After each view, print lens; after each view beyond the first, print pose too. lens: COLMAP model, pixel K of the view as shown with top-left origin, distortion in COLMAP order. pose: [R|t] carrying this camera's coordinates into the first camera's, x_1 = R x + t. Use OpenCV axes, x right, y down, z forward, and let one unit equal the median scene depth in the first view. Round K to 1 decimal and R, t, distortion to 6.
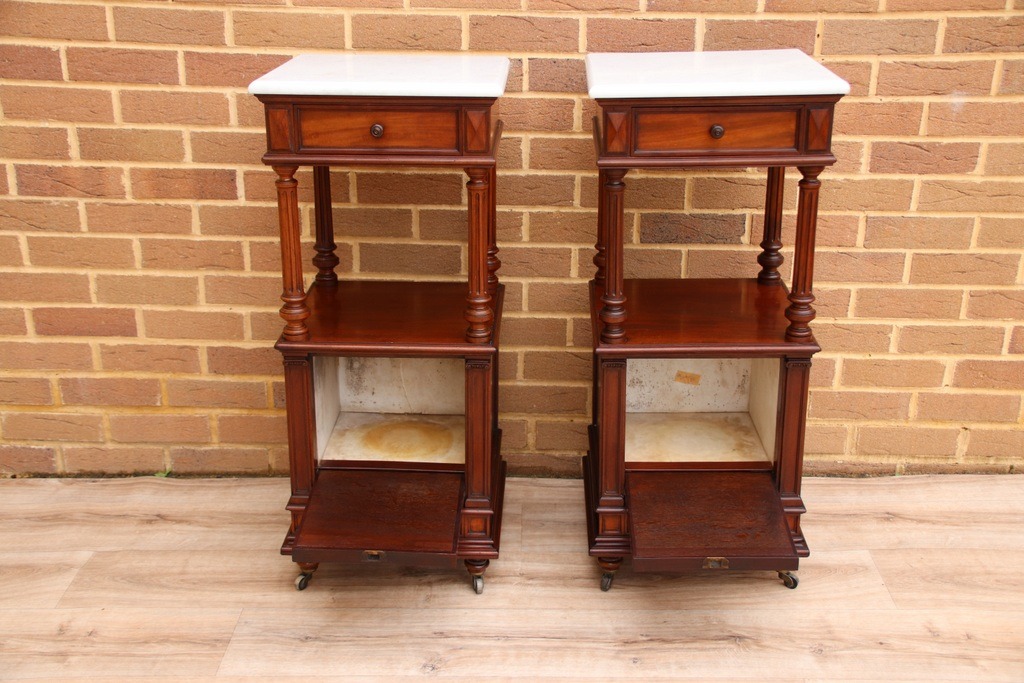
lens RADIAL K [[1208.9, 0, 513.3], [0, 1208.9, 354.7], [0, 0, 1]] dist [-0.005521, 0.398542]
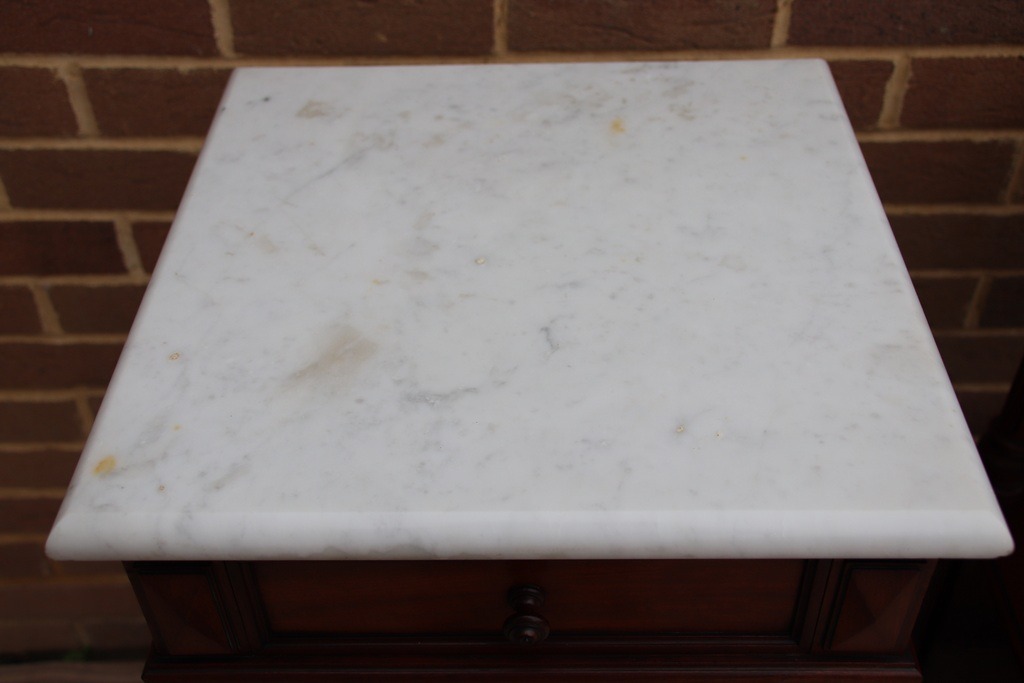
lens RADIAL K [[1160.2, 0, 512.8], [0, 1160.2, 357.7], [0, 0, 1]] dist [-0.013820, 0.275954]
pose [[0.999584, -0.028754, -0.002407, -0.079205], [0.027606, 0.928743, 0.369696, -0.257964], [-0.008395, -0.369608, 0.929150, 0.568311]]
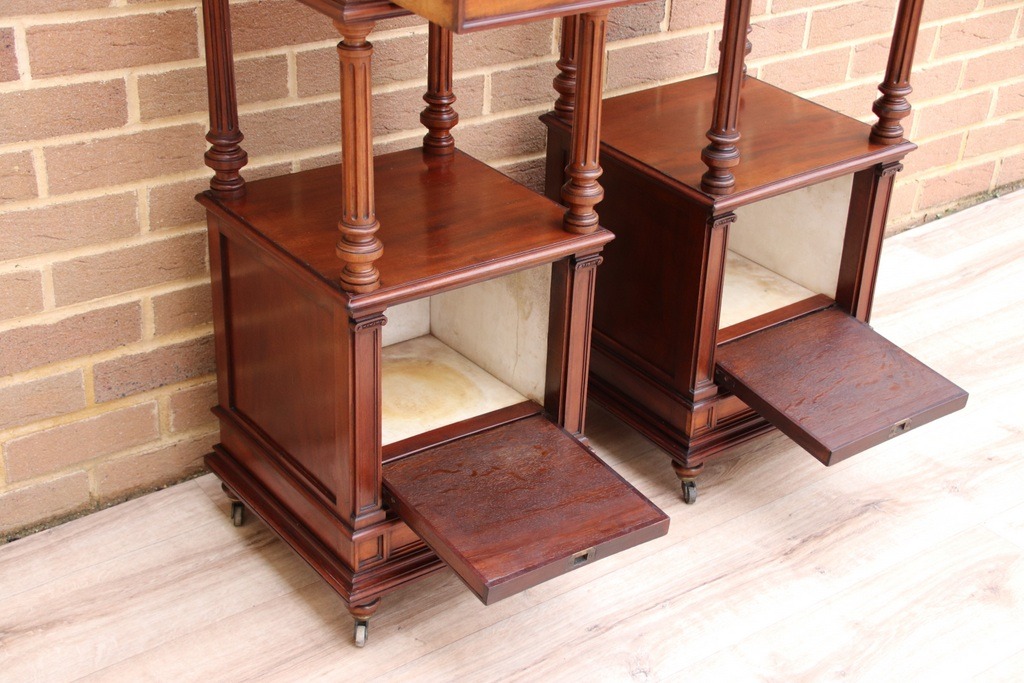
lens RADIAL K [[1511.0, 0, 513.1], [0, 1511.0, 363.1], [0, 0, 1]] dist [0.115516, 0.632226]
pose [[0.792312, -0.268569, 0.547825, -0.482470], [0.181296, 0.960983, 0.208911, -0.109260], [-0.582557, -0.066204, 0.810089, 0.245972]]
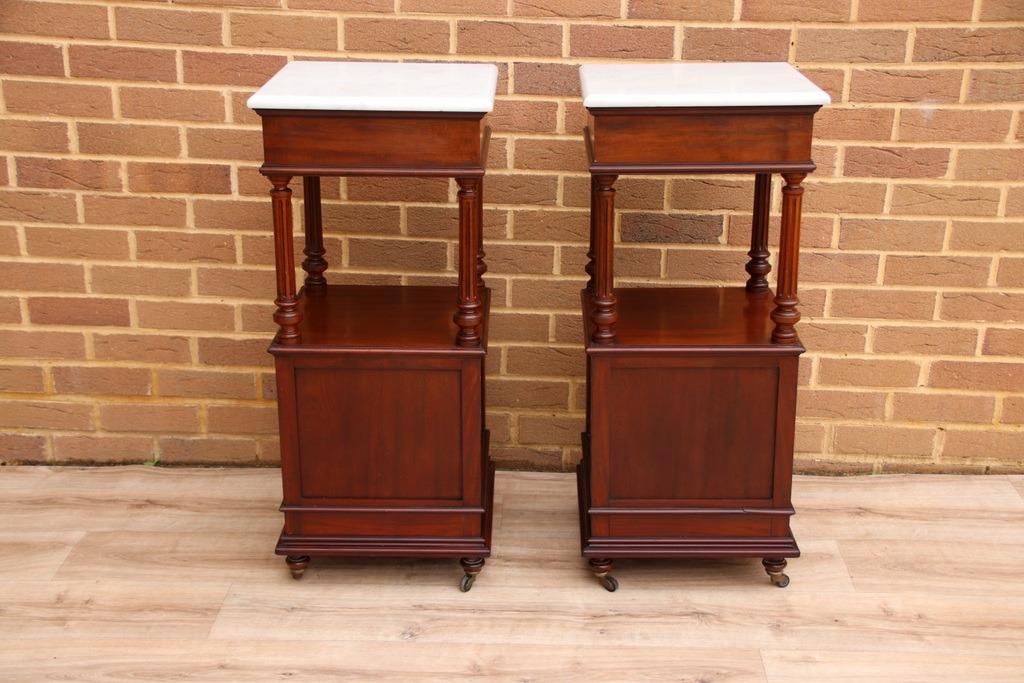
lens RADIAL K [[1385.7, 0, 511.8], [0, 1385.7, 361.4], [0, 0, 1]] dist [0.064176, 0.538900]
pose [[0.999869, 0.014081, -0.008039, 0.022989], [-0.014215, 0.999757, -0.016844, 0.030893], [0.007799, 0.016956, 0.999826, -0.182800]]
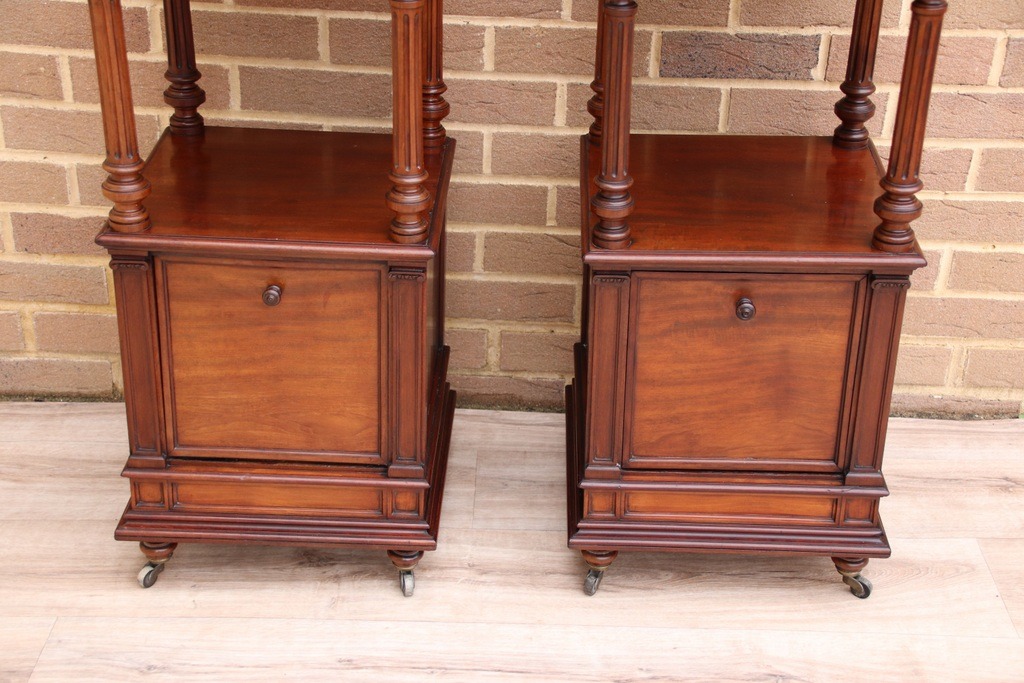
lens RADIAL K [[1547.1, 0, 511.8], [0, 1547.1, 357.2], [0, 0, 1]] dist [0.122450, 0.699933]
pose [[0.999743, 0.019840, 0.010981, 0.016698], [-0.021130, 0.990812, 0.133585, -0.052075], [-0.008229, -0.133783, 0.990976, 0.124122]]
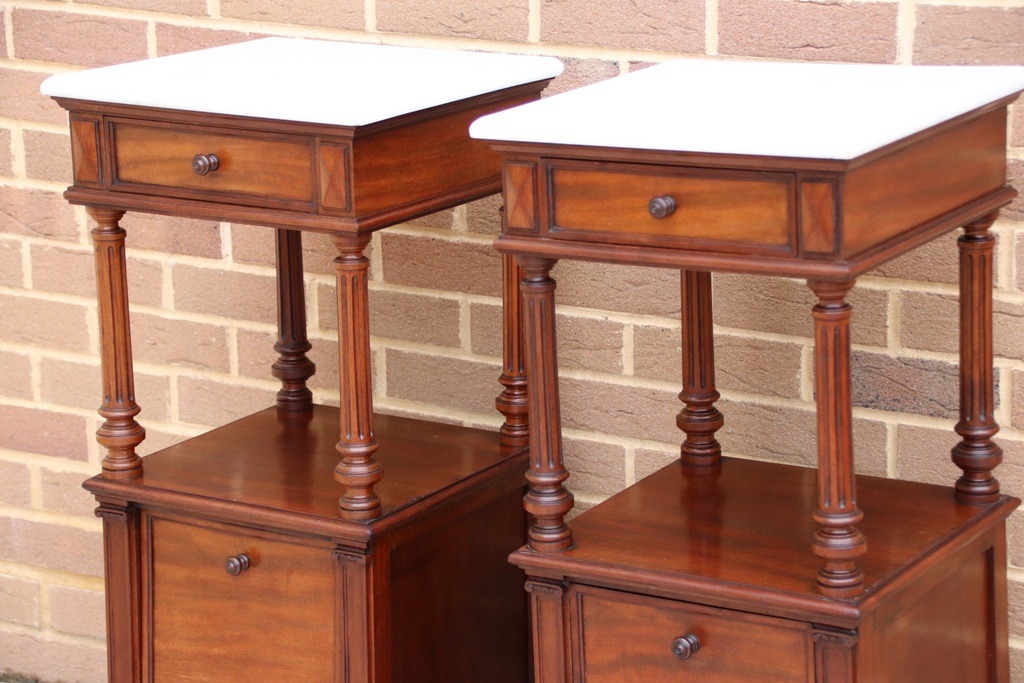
lens RADIAL K [[2669.4, 0, 516.0], [0, 2669.4, 358.1], [0, 0, 1]] dist [0.606384, 1.293370]
pose [[0.863969, 0.103884, -0.492712, 0.586671], [-0.153436, 0.986267, -0.061105, -0.016601], [0.479598, 0.128393, 0.868044, -0.121619]]
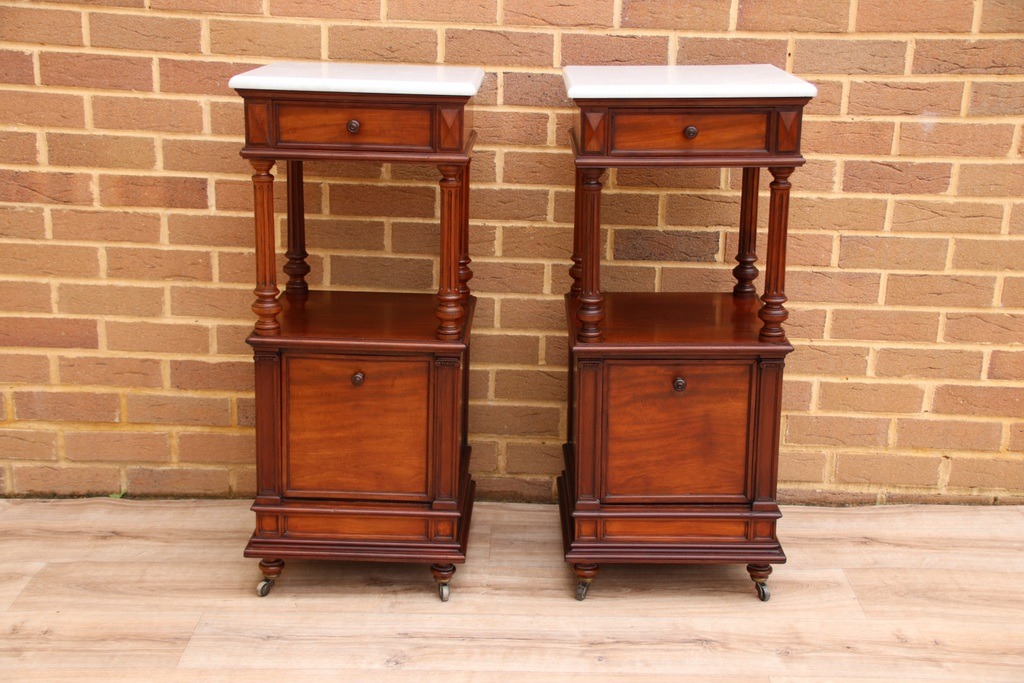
lens RADIAL K [[1396.1, 0, 512.7], [0, 1396.1, 356.6], [0, 0, 1]] dist [0.072345, 0.530013]
pose [[0.999803, 0.014809, 0.013237, 0.007994], [-0.013660, 0.996454, -0.083028, 0.083910], [-0.014419, 0.082831, 0.996459, -0.137457]]
